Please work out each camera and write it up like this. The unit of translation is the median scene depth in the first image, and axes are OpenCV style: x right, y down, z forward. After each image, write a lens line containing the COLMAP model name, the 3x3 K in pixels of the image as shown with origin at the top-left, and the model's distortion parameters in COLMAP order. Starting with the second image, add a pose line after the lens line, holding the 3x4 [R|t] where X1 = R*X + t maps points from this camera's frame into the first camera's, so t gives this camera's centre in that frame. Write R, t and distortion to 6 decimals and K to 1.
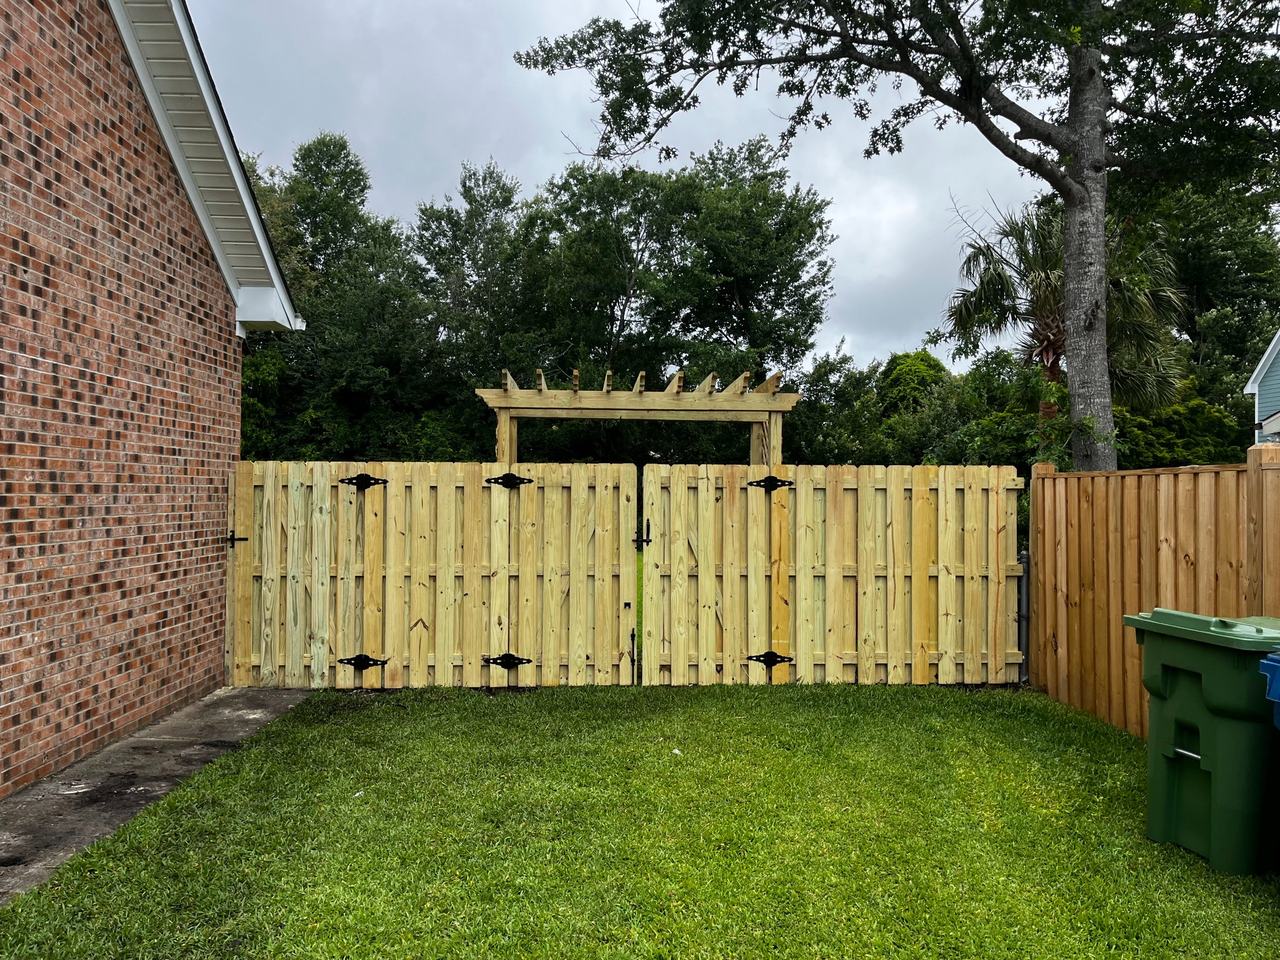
lens RADIAL K [[998.0, 0, 637.2], [0, 998.0, 486.6], [0, 0, 1]] dist [0.048369, -0.004590]
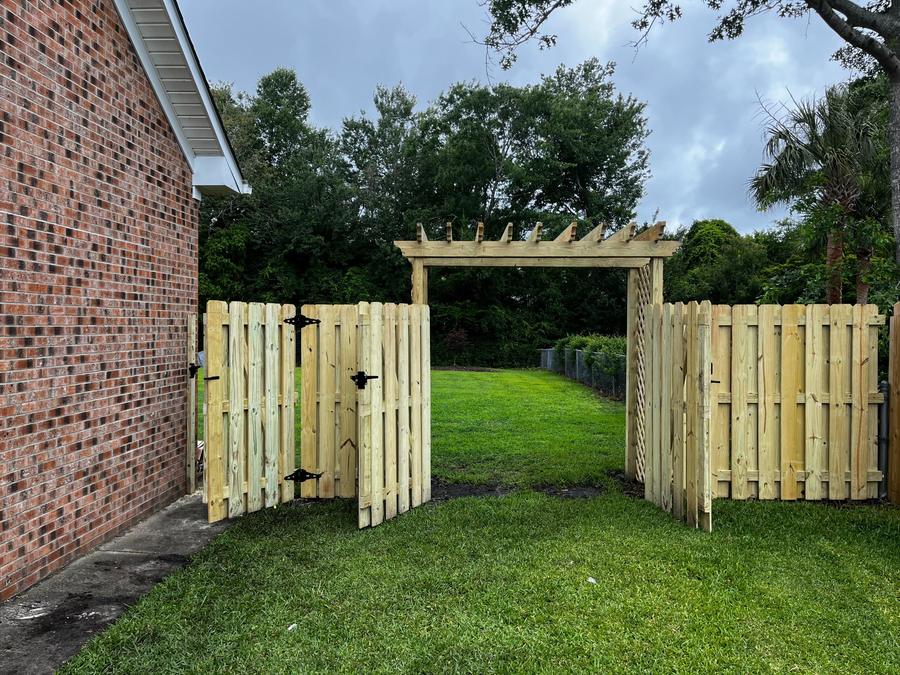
lens RADIAL K [[701.7, 0, 448.1], [0, 701.7, 342.1], [0, 0, 1]] dist [0.048369, -0.004590]
pose [[0.997477, -0.002388, -0.070946, -0.042596], [0.004579, 0.999517, 0.030746, -0.005394], [0.070838, -0.030993, 0.997006, 0.194091]]
